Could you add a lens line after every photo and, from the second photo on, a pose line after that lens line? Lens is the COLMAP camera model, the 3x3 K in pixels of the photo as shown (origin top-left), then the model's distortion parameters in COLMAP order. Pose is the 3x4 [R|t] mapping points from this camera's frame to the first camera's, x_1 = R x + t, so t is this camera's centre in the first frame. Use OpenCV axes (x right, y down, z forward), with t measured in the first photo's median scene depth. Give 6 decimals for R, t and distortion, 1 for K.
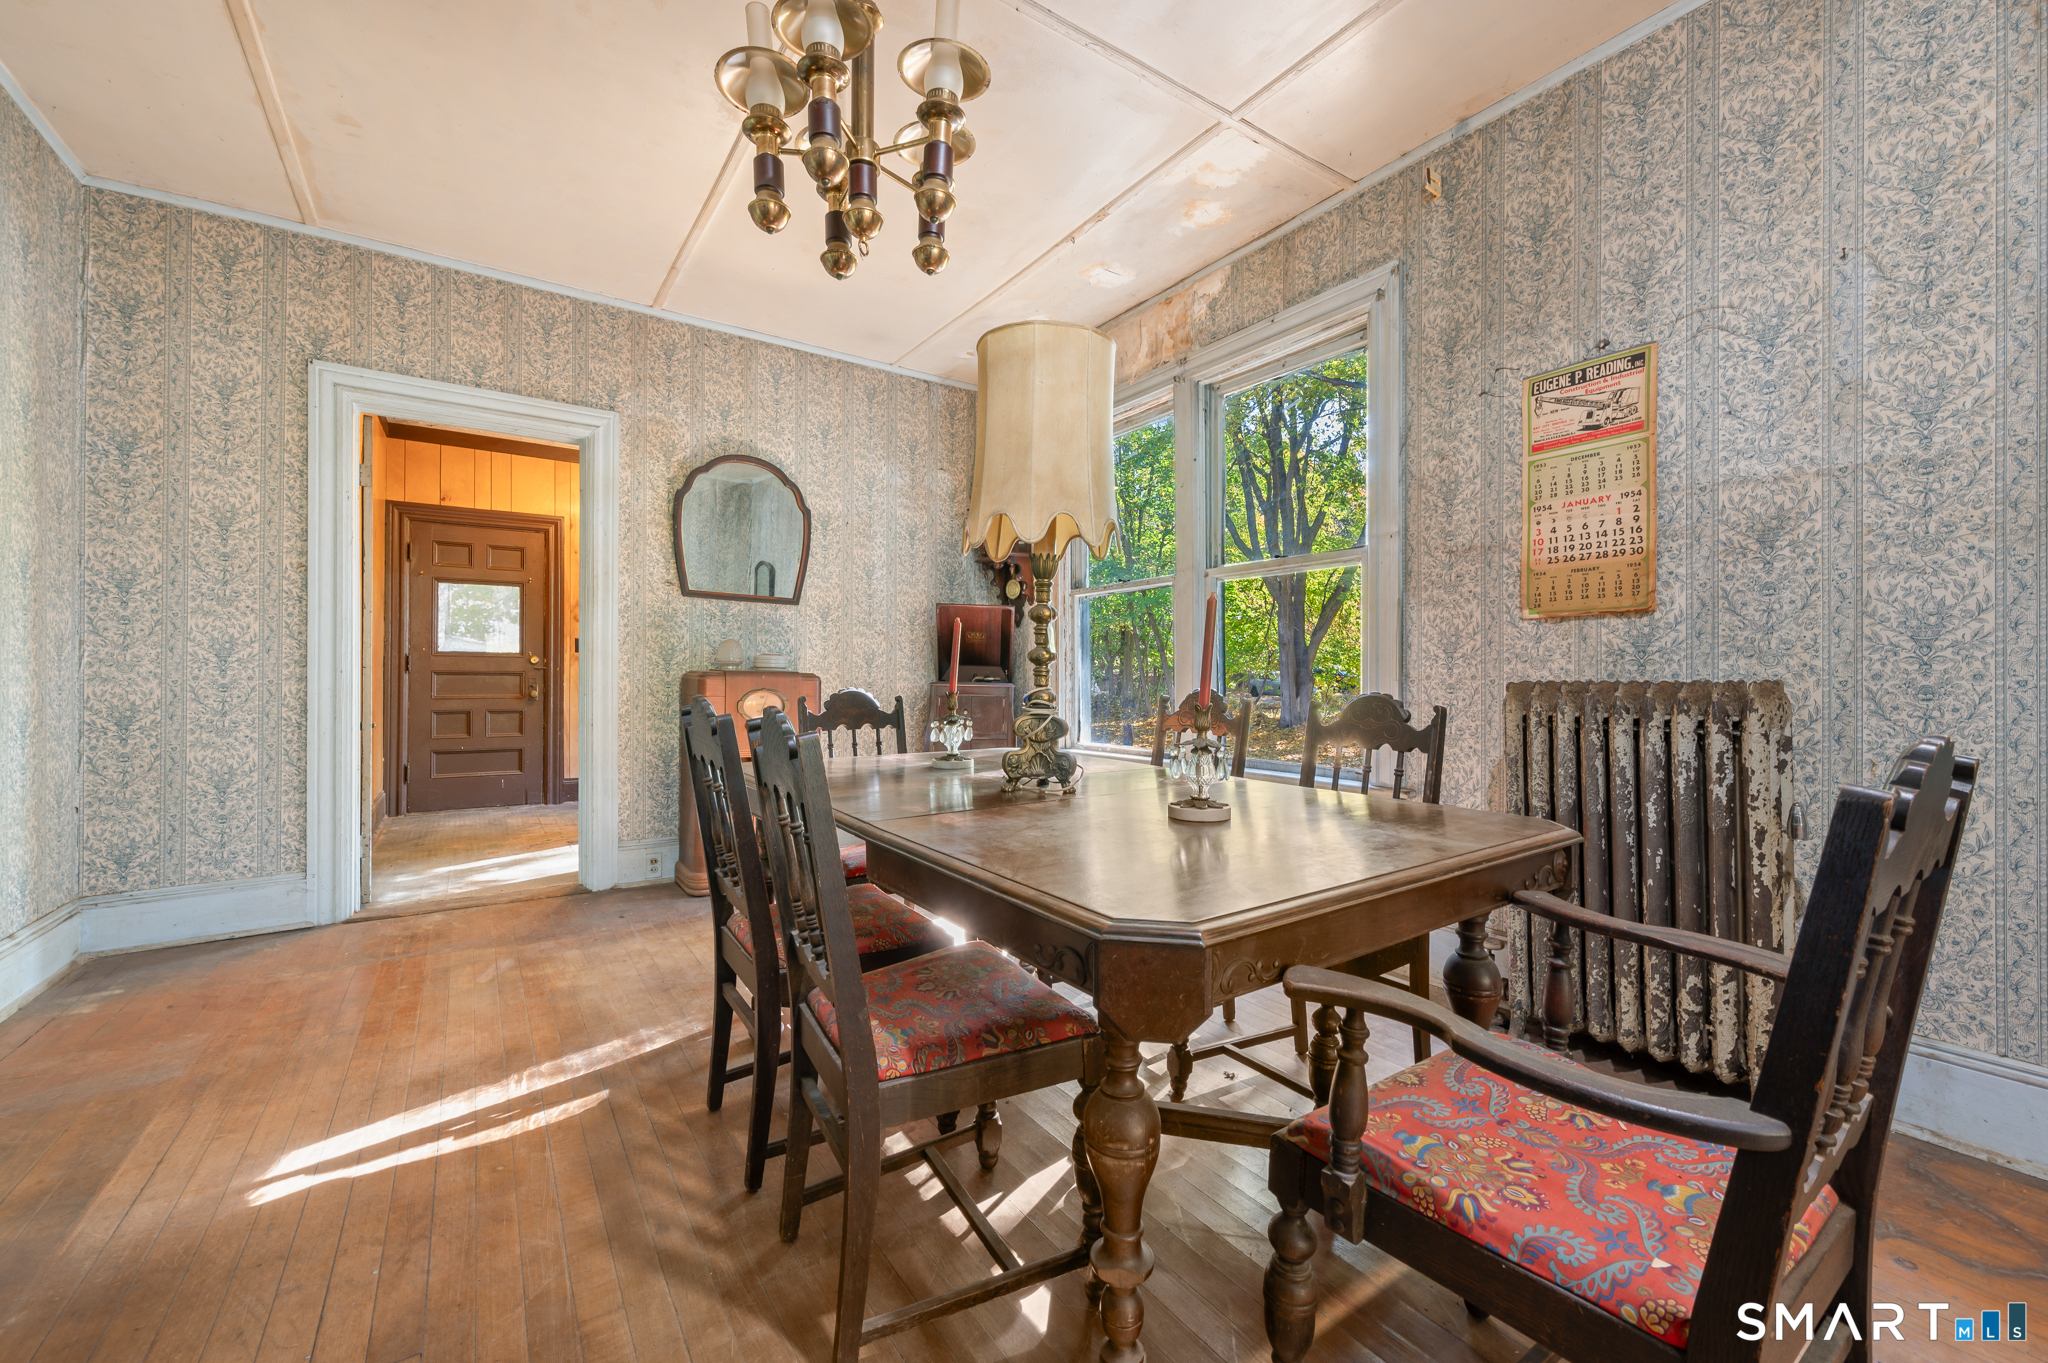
lens RADIAL K [[831.3, 0, 1046.4], [0, 831.3, 671.6], [0, 0, 1]] dist [0.003749, -0.000079]
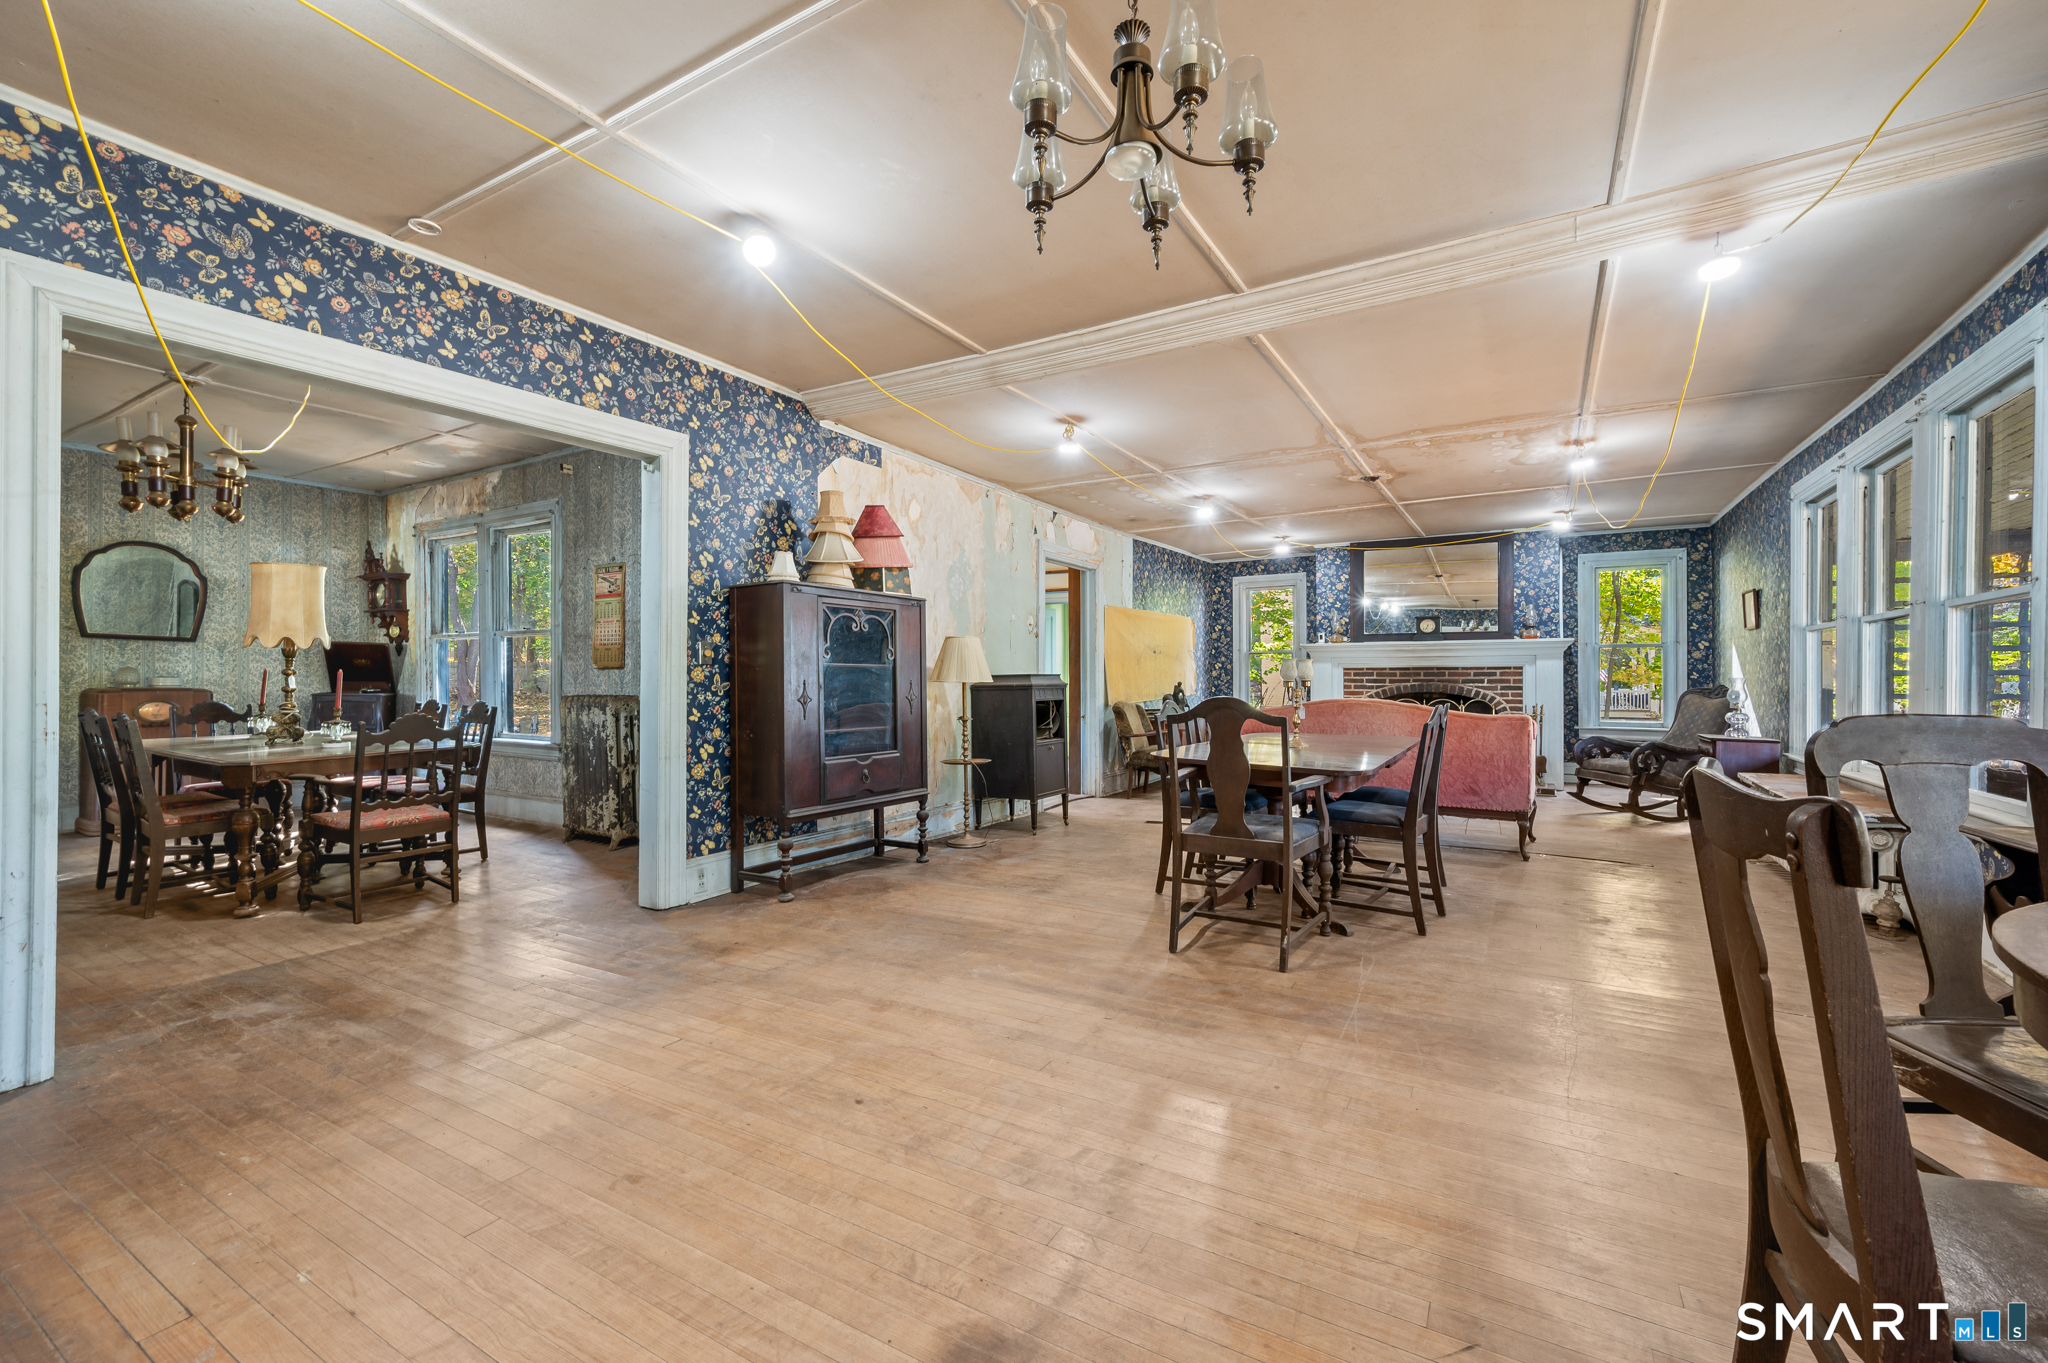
lens RADIAL K [[831.3, 0, 1078.6], [0, 831.3, 674.9], [0, 0, 1]] dist [0.003749, -0.000079]
pose [[0.897373, -0.000419, 0.441273, 0.527203], [-0.003811, 0.999955, 0.008698, -0.048418], [-0.441256, -0.009487, 0.897331, -1.181116]]
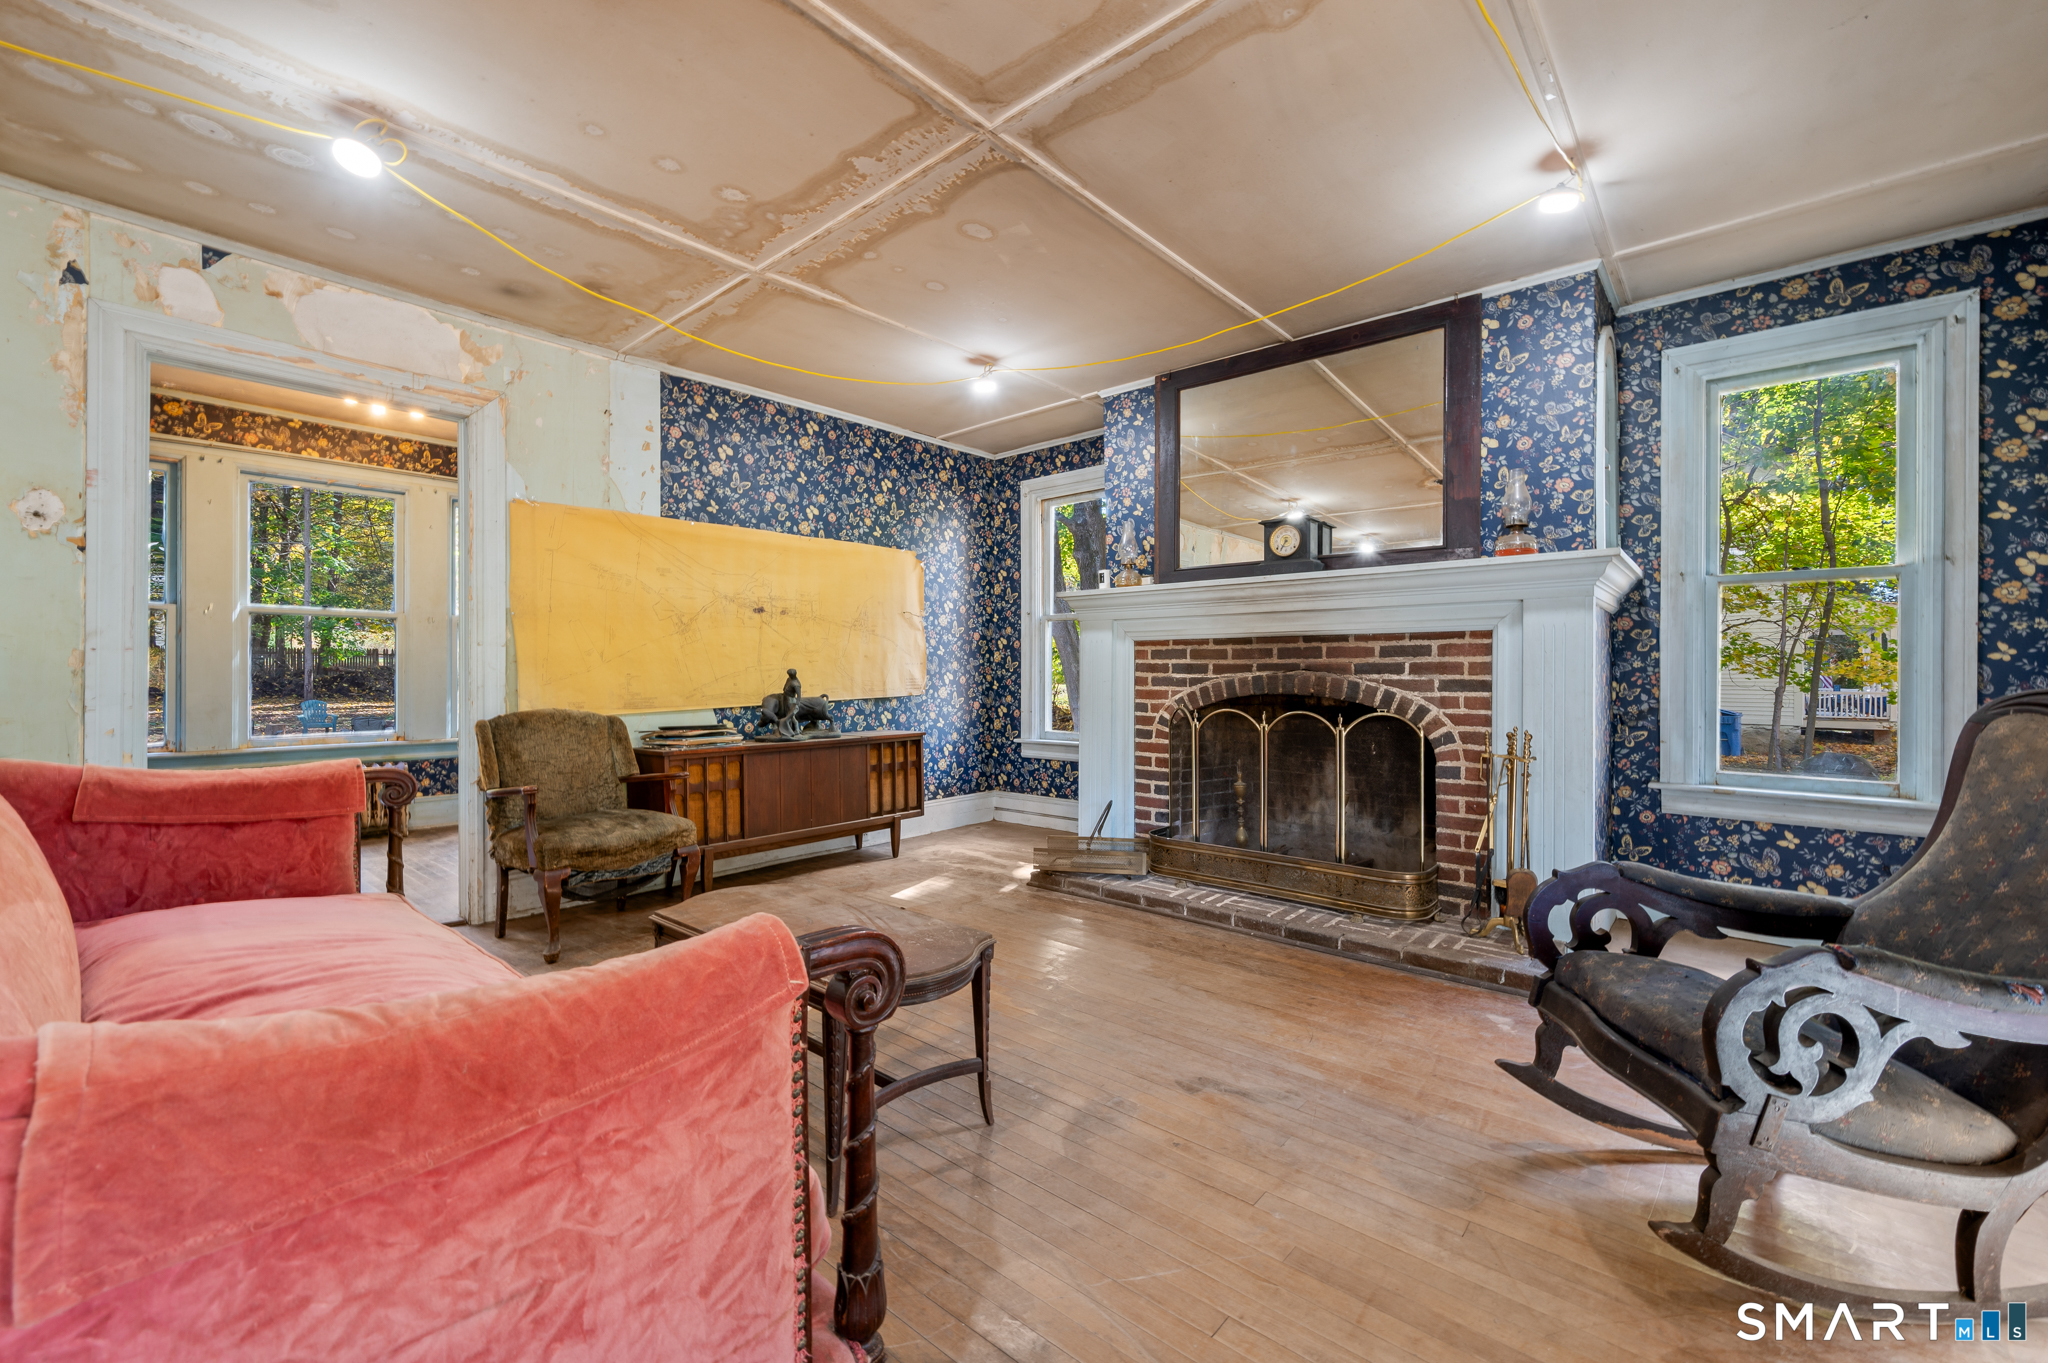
lens RADIAL K [[831.3, 0, 1005.2], [0, 831.3, 676.2], [0, 0, 1]] dist [0.003749, -0.000079]
pose [[0.962876, 0.003856, 0.269917, 1.922317], [-0.008711, 0.999821, 0.016793, -0.016475], [-0.269804, -0.018521, 0.962737, -0.367759]]
